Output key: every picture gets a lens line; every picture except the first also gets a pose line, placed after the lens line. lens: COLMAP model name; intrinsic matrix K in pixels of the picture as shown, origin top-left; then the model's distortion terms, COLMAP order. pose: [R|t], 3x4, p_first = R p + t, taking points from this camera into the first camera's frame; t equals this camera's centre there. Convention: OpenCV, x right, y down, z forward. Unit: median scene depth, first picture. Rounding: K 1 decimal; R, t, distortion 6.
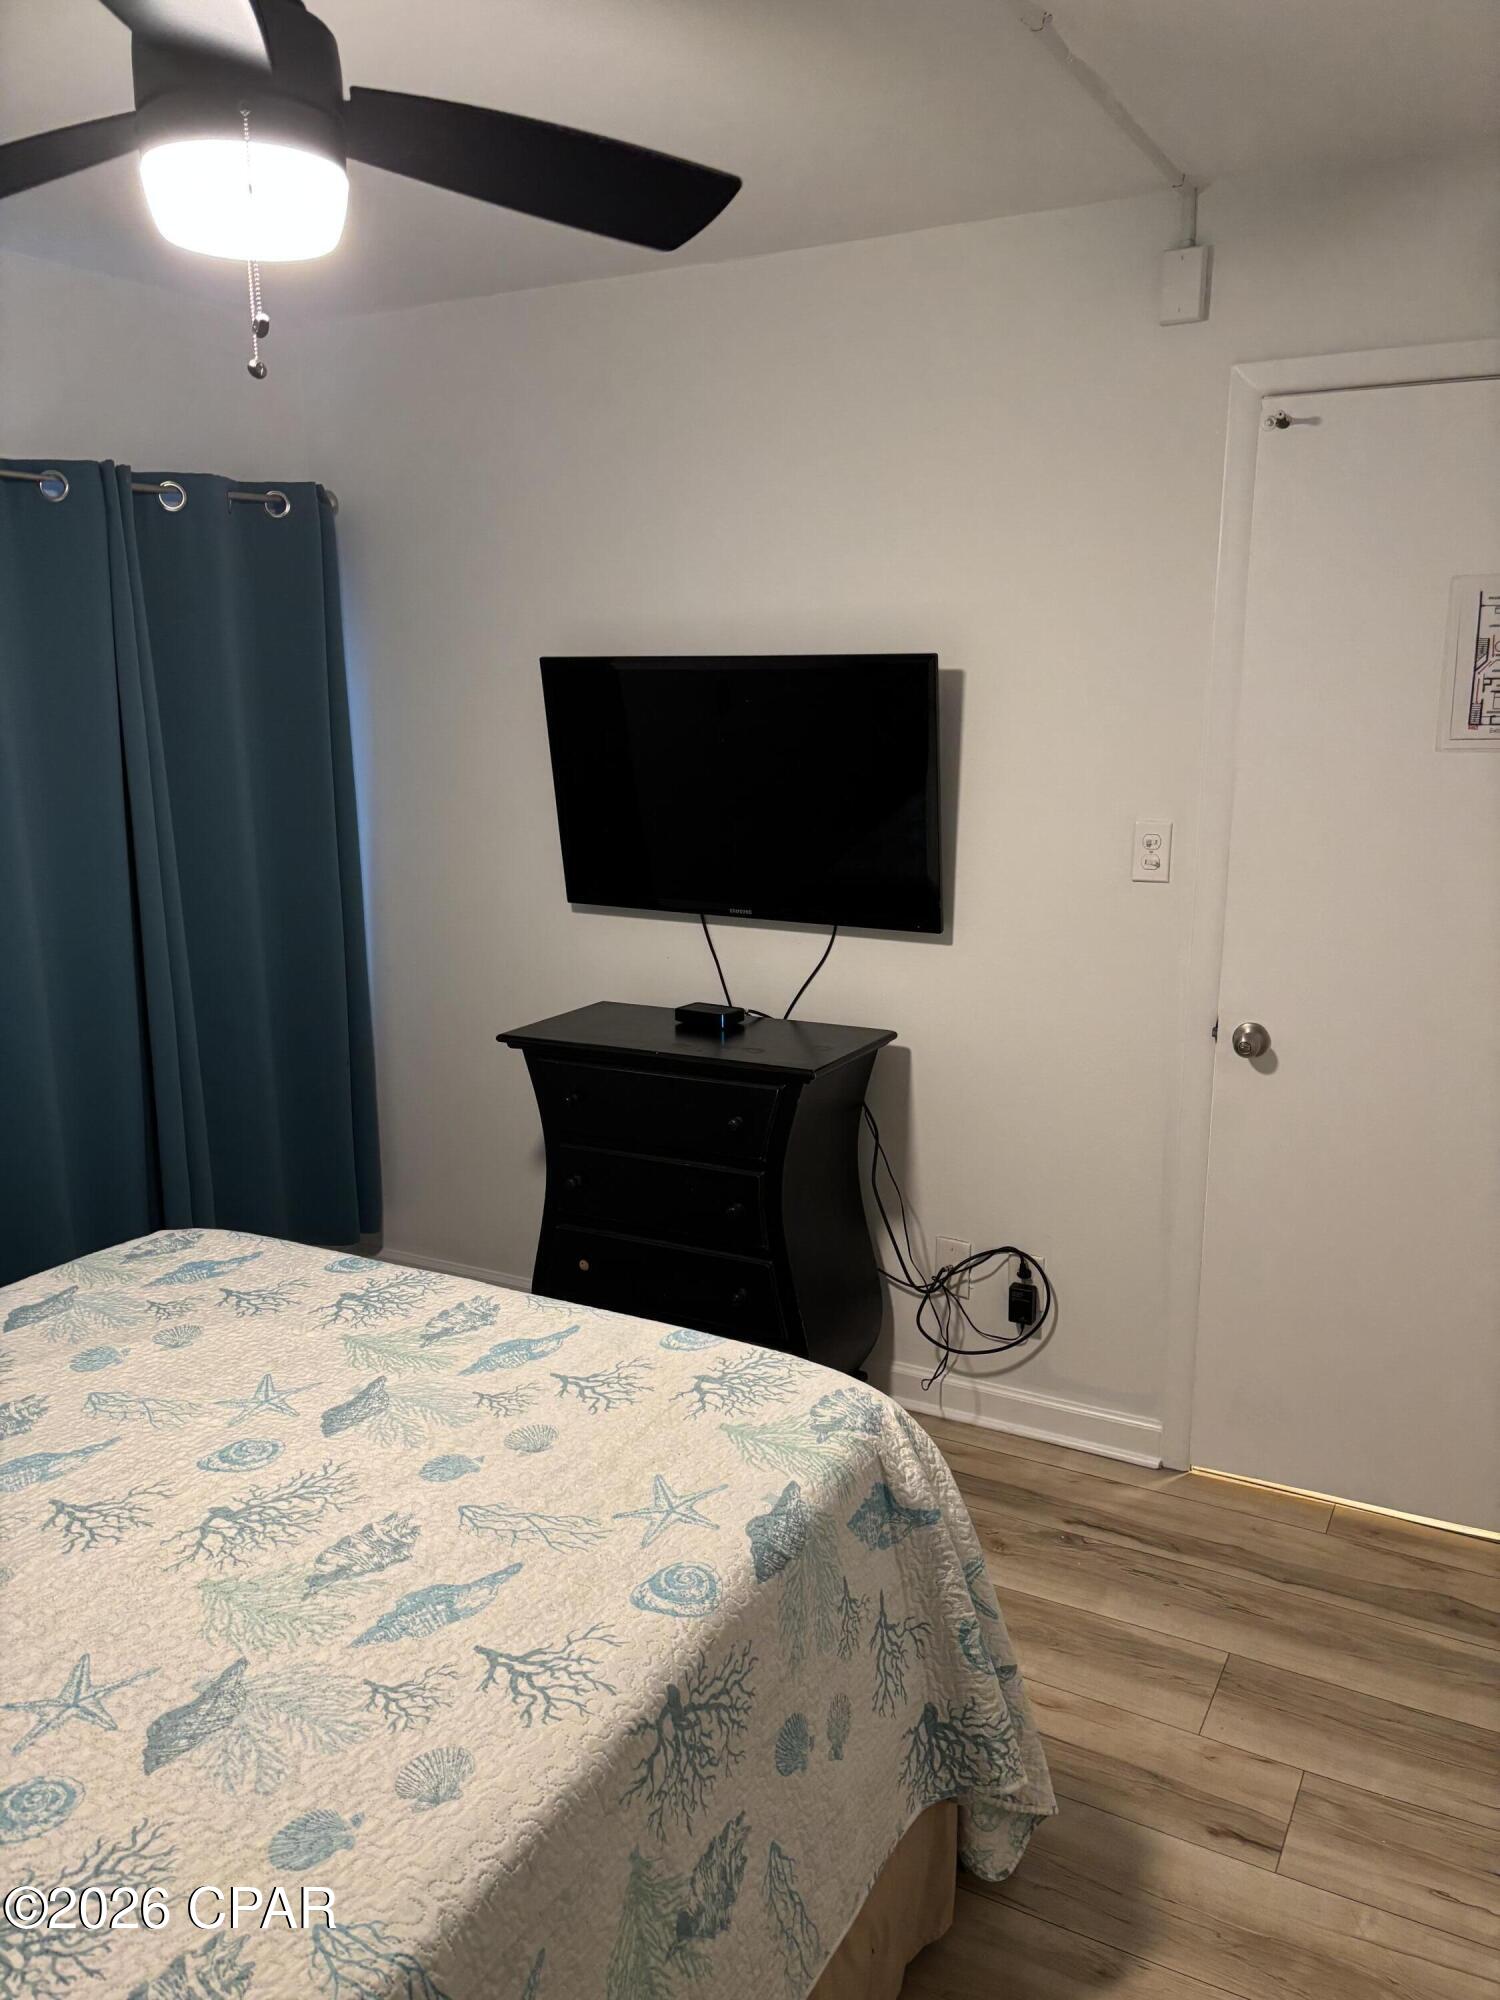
lens RADIAL K [[1521.6, 0, 747.0], [0, 1521.6, 1001.9], [0, 0, 1]] dist [0.074524, -0.085758]
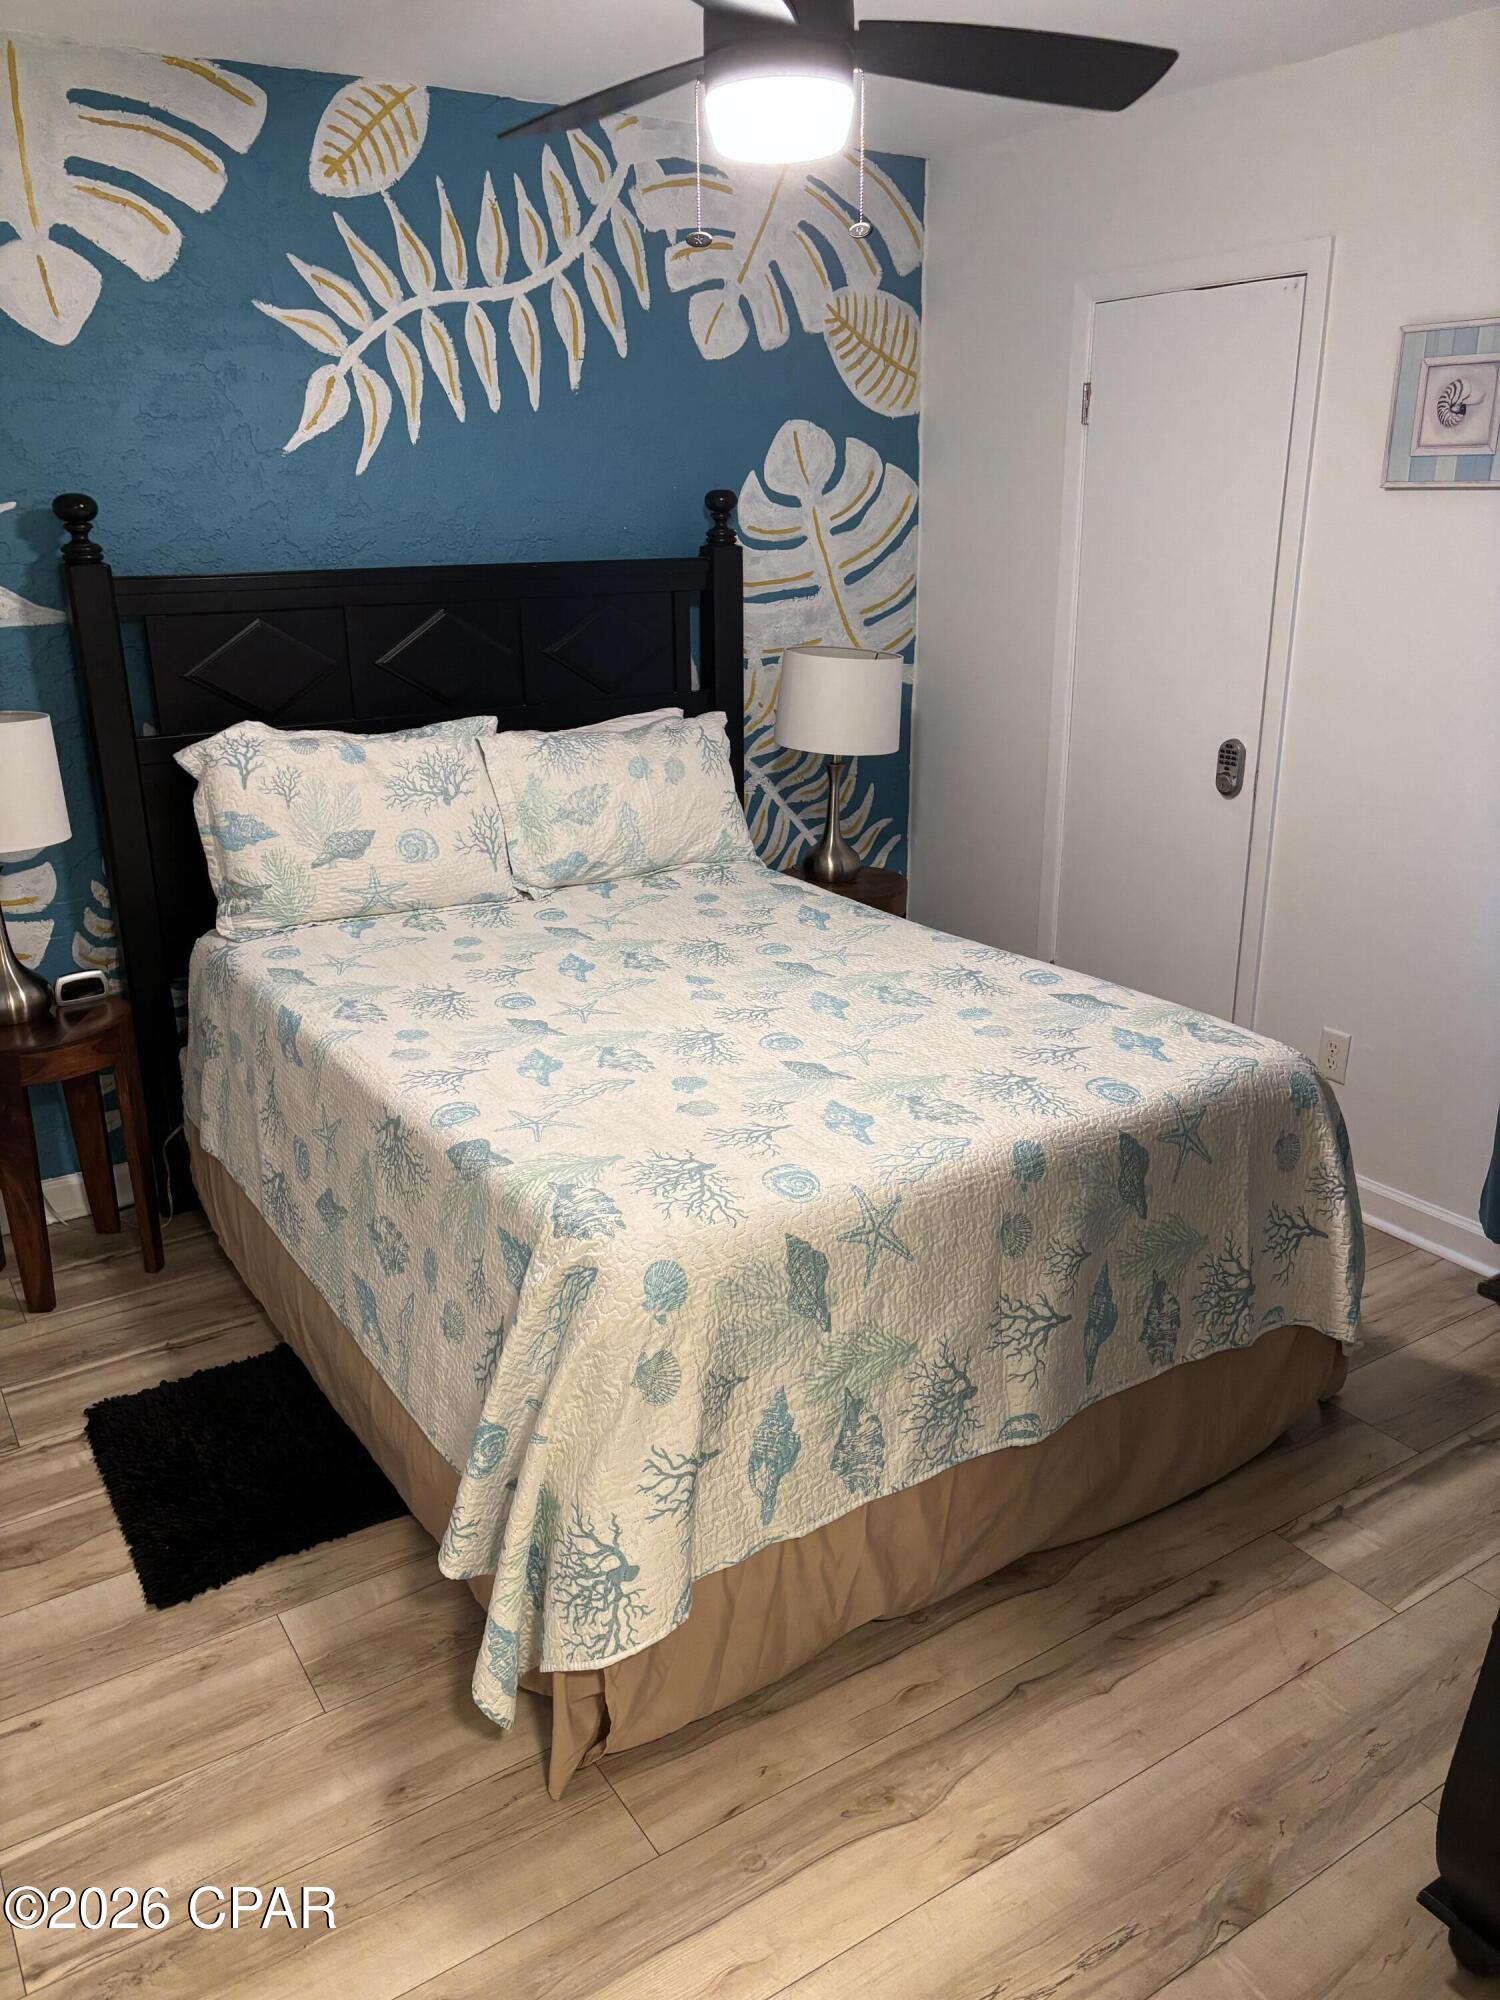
lens RADIAL K [[1521.6, 0, 744.5], [0, 1521.6, 1003.8], [0, 0, 1]] dist [0.074524, -0.085758]
pose [[-0.476178, 0.284426, -0.832079, 0.886816], [-0.165463, 0.900361, 0.402457, -0.317260], [0.863641, 0.329320, -0.381670, 1.508936]]
